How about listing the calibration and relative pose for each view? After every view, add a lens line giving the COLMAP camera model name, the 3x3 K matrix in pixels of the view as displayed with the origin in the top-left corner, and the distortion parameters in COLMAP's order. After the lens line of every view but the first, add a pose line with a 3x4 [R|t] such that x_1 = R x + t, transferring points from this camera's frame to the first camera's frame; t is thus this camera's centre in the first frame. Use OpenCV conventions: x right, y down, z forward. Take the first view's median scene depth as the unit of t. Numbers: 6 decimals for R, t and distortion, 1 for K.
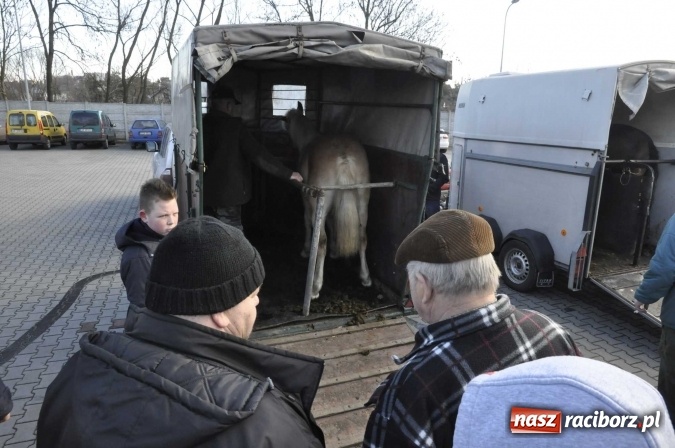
lens RADIAL K [[462.6, 0, 336.4], [0, 462.6, 231.0], [0, 0, 1]] dist [-0.067381, 0.036713]
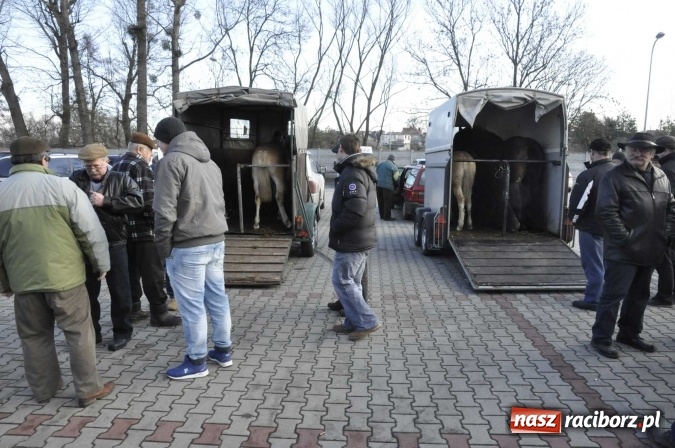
lens RADIAL K [[462.6, 0, 337.0], [0, 462.6, 223.9], [0, 0, 1]] dist [-0.067381, 0.036713]
pose [[0.916174, 0.043414, -0.398422, 1.047828], [-0.090239, 0.990934, -0.099529, 0.300924], [0.390489, 0.127139, 0.911786, -0.591201]]
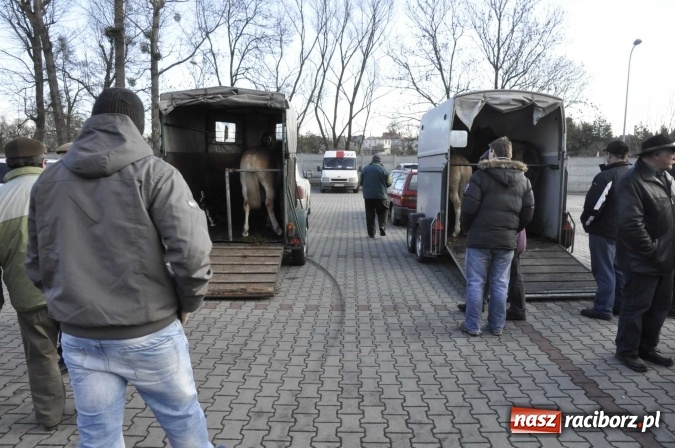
lens RADIAL K [[462.6, 0, 337.1], [0, 462.6, 225.3], [0, 0, 1]] dist [-0.067381, 0.036713]
pose [[0.932348, 0.033353, -0.360020, 0.969229], [-0.078159, 0.990785, -0.110619, 0.289415], [0.353013, 0.131274, 0.926363, -0.539101]]
